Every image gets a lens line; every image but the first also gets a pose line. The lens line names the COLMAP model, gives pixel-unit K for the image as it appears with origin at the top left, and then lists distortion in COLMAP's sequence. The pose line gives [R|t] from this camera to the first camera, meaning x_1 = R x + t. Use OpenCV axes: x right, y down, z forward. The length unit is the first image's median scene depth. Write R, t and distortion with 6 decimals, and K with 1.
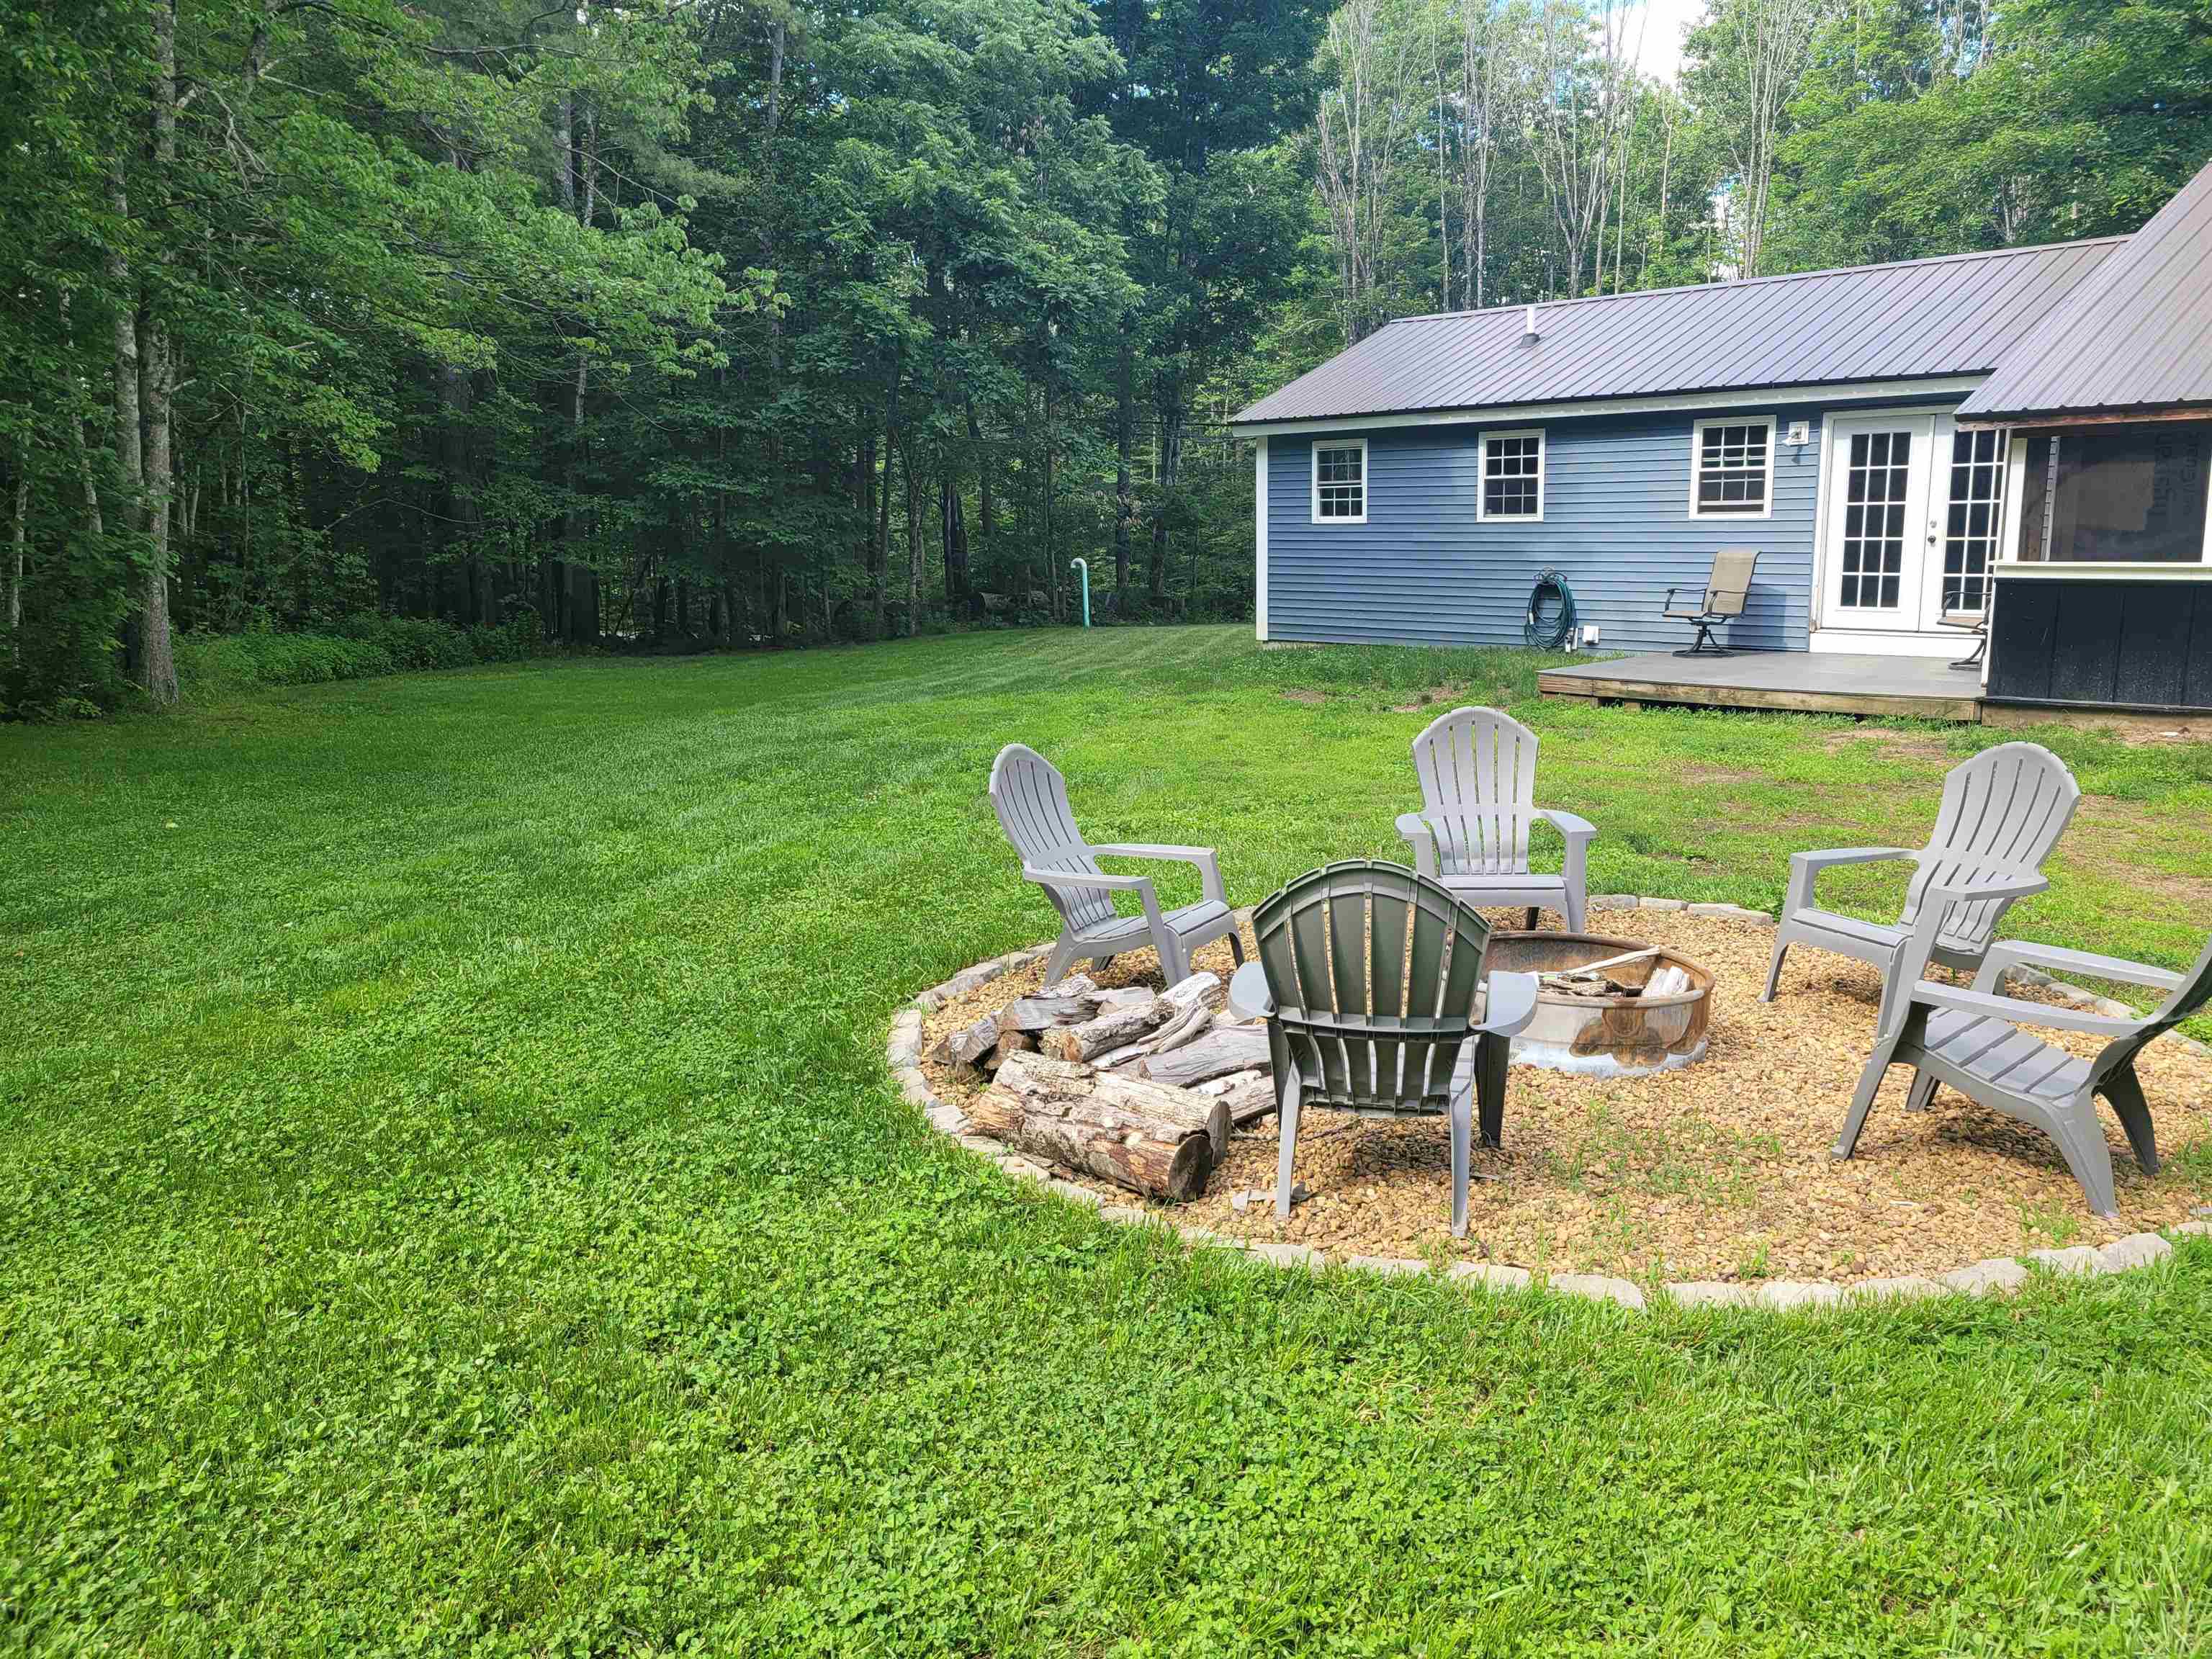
lens RADIAL K [[1599.0, 0, 1168.2], [0, 1599.0, 800.0], [0, 0, 1]] dist [0.035782, -0.002967]
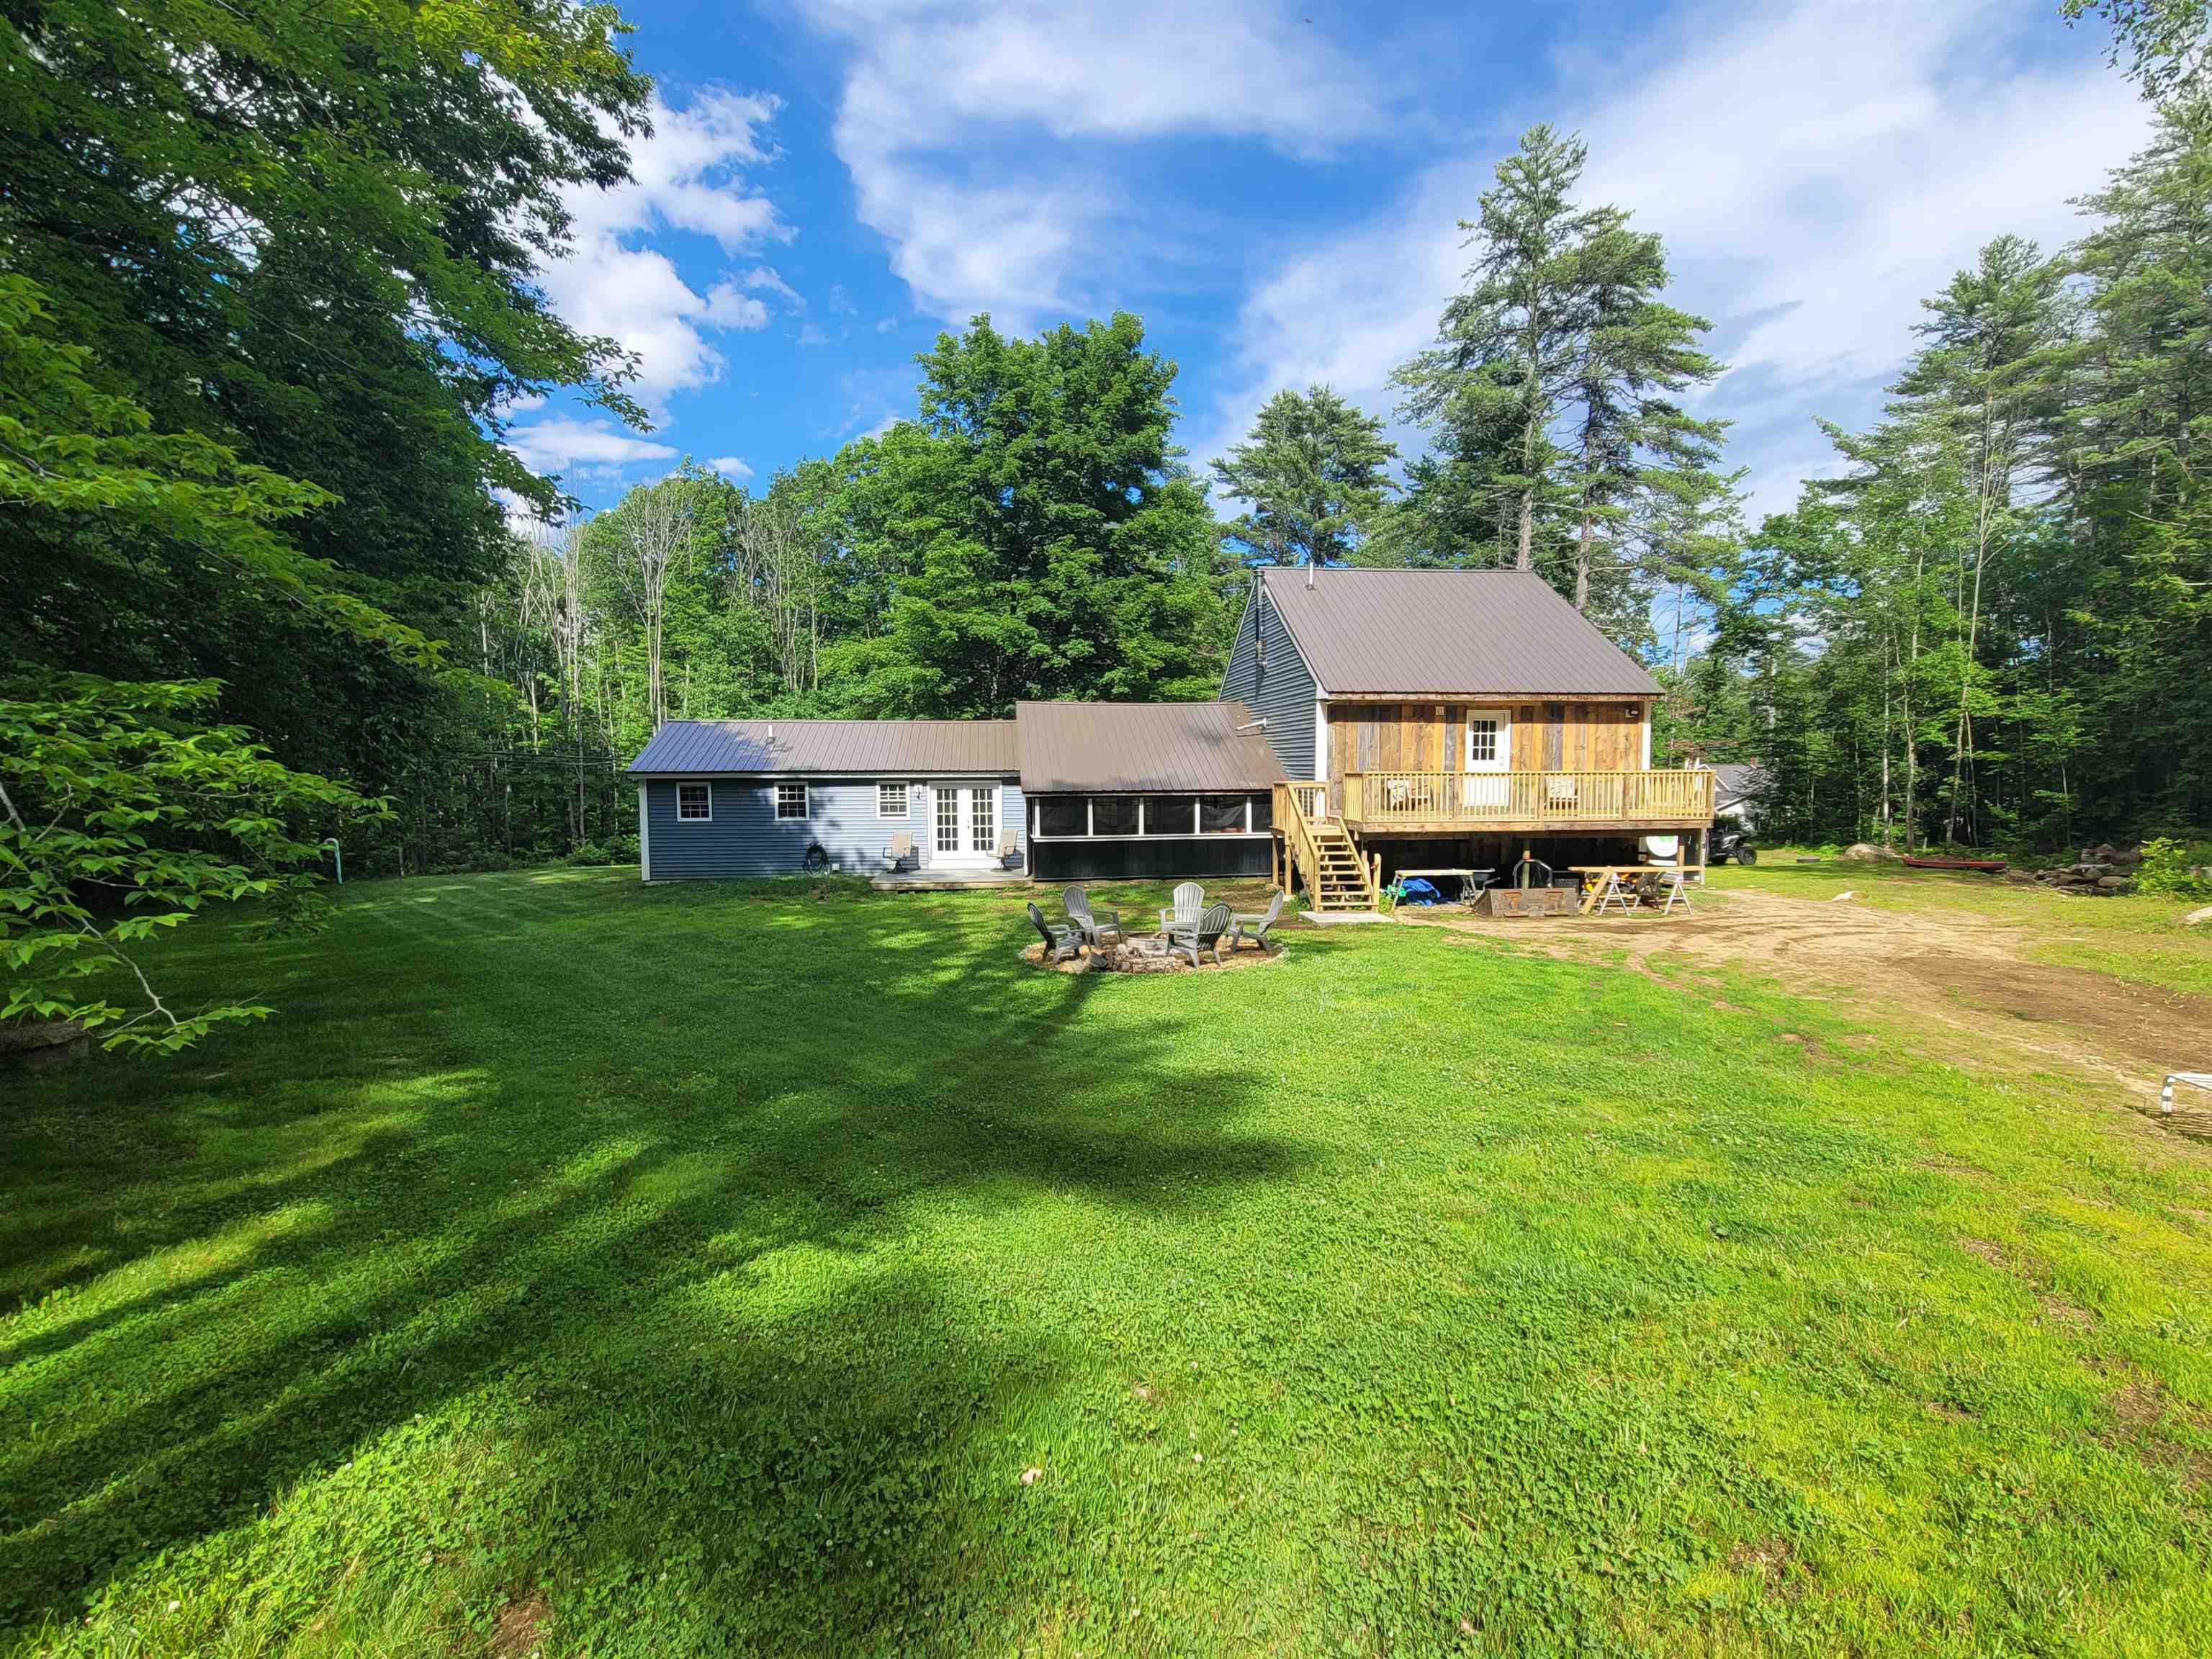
lens RADIAL K [[901.2, 0, 1100.8], [0, 901.2, 834.3], [0, 0, 1]] dist [0.001270, 0.000082]
pose [[0.655012, -0.030288, 0.755011, -0.547739], [0.129582, 0.988896, -0.072748, -0.004085], [-0.744424, 0.145487, 0.651664, -0.188210]]
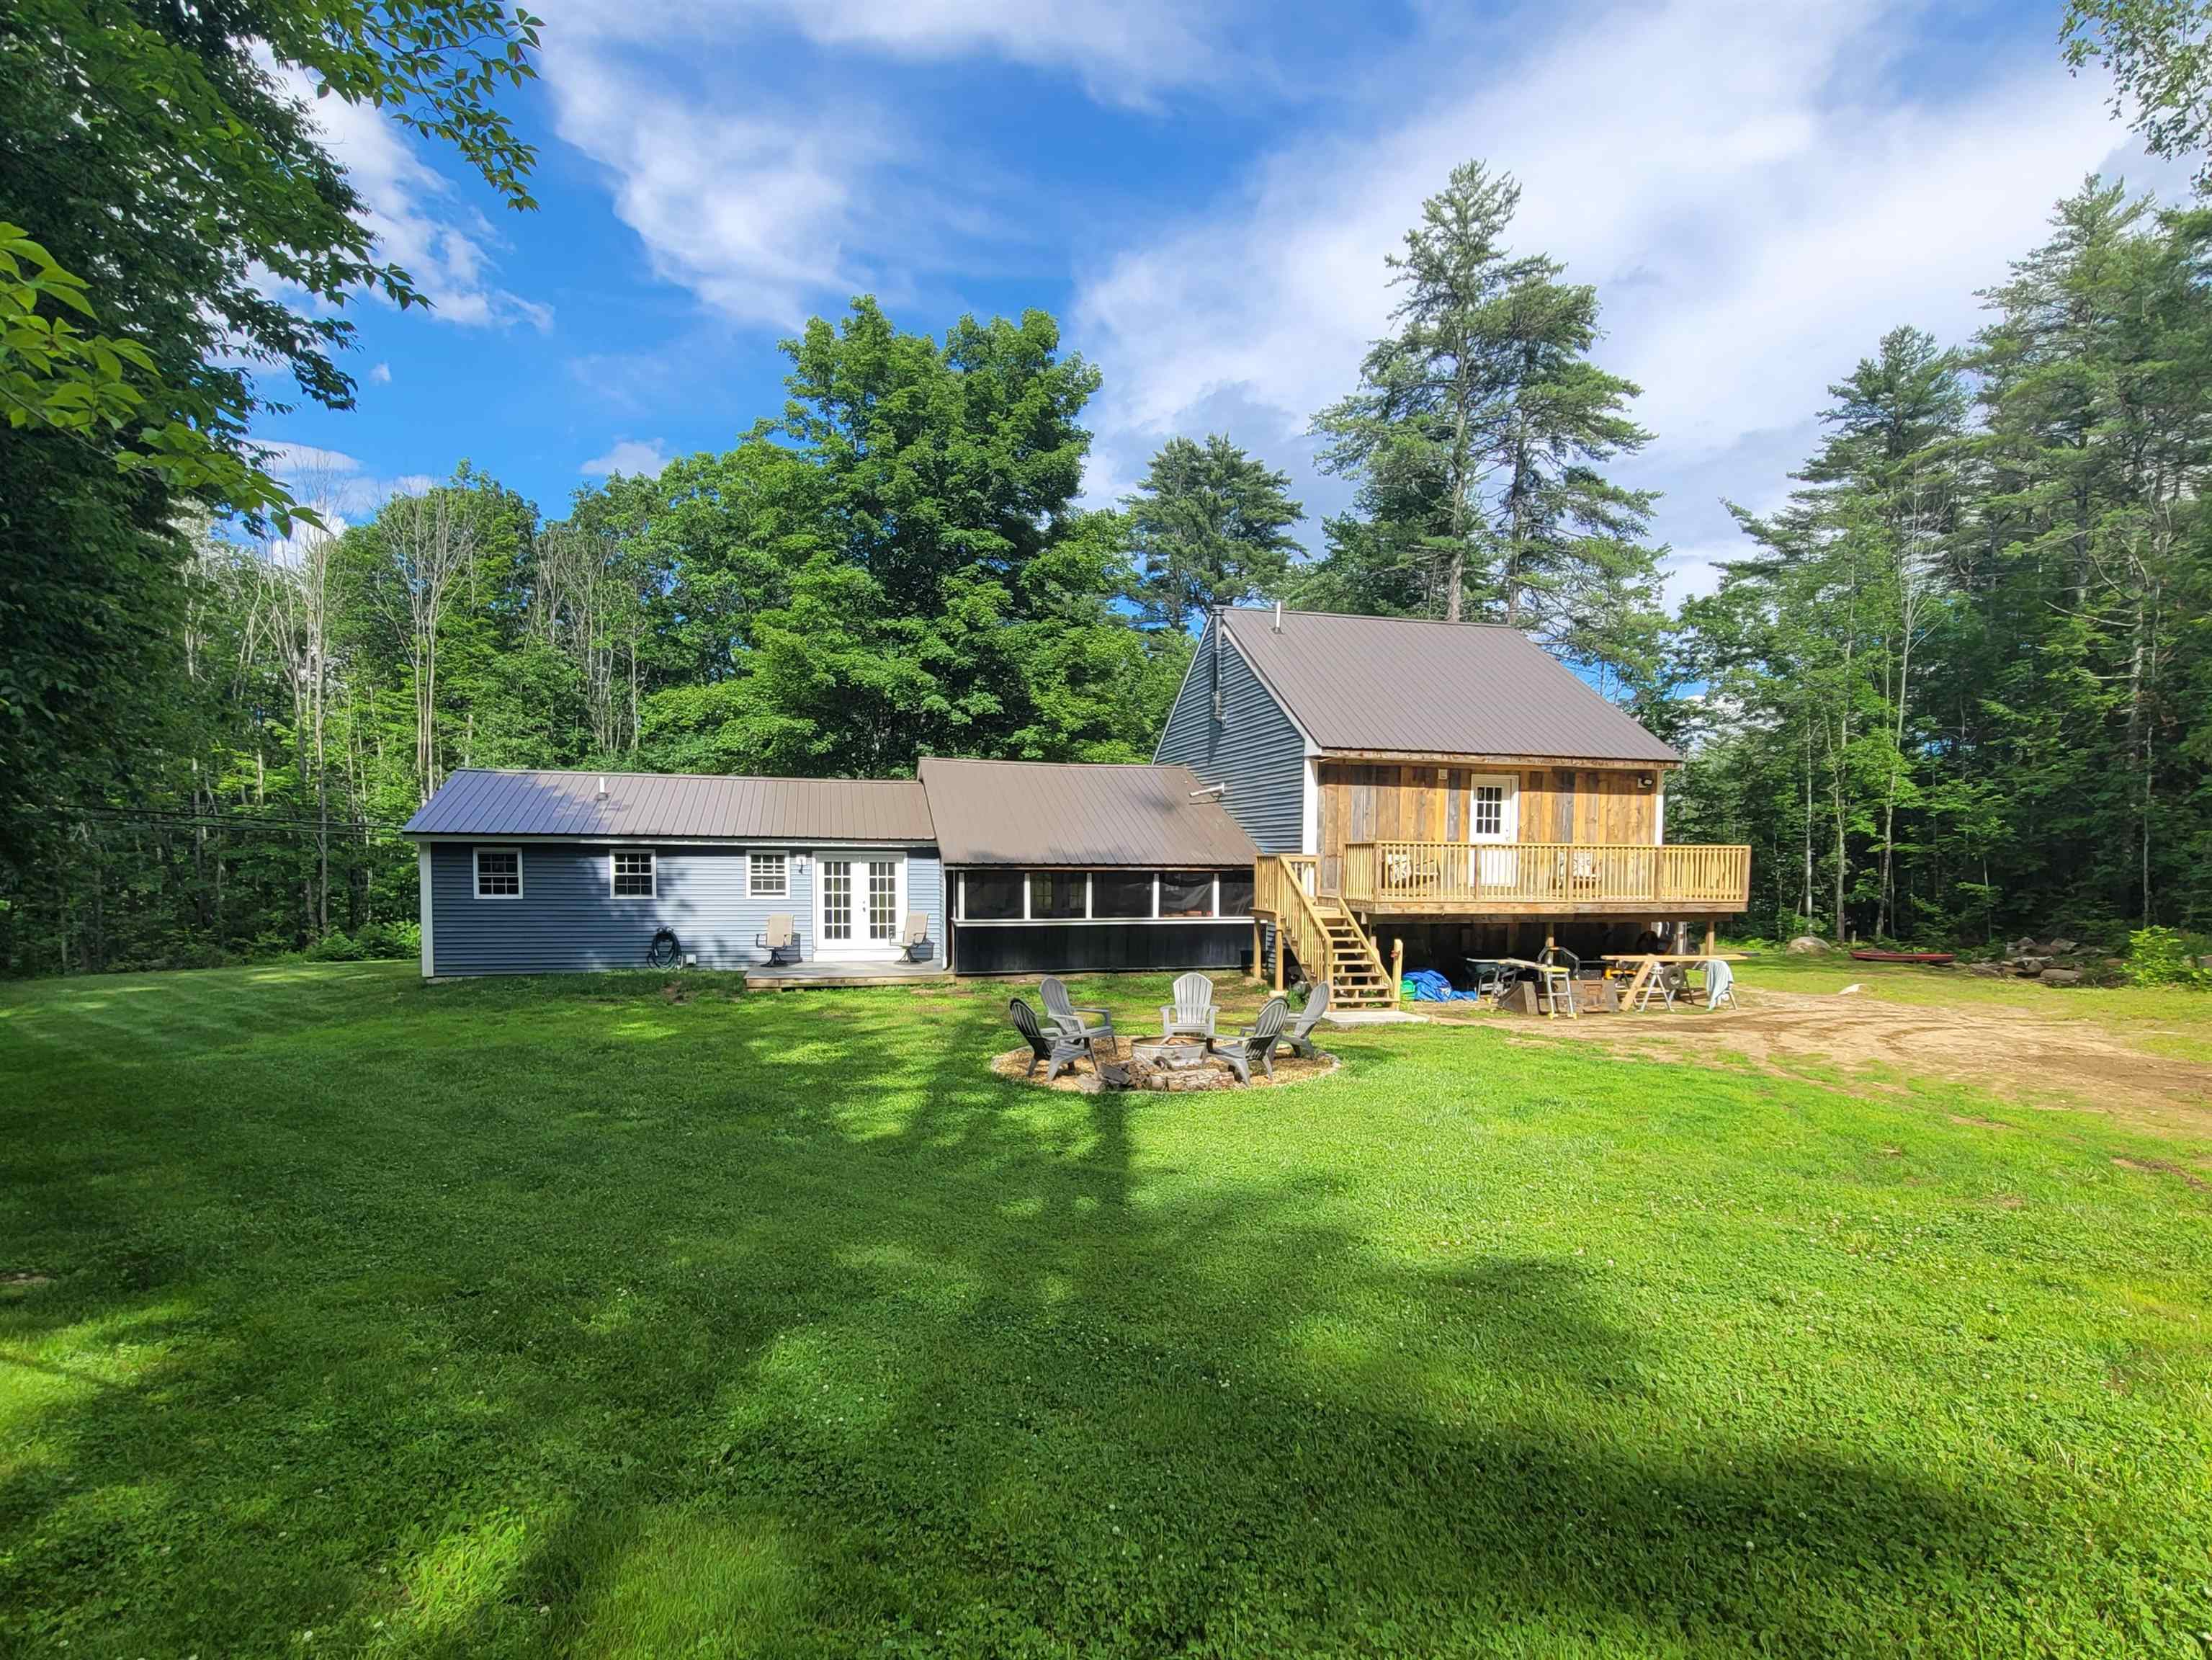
lens RADIAL K [[1007.3, 0, 1107.6], [0, 1007.3, 916.4], [0, 0, 1]] dist [0.005670, -0.003989]
pose [[0.542562, -0.017898, 0.839825, -0.513817], [0.134934, 0.988647, -0.066103, -0.011553], [-0.829107, 0.149186, 0.538818, -0.039880]]
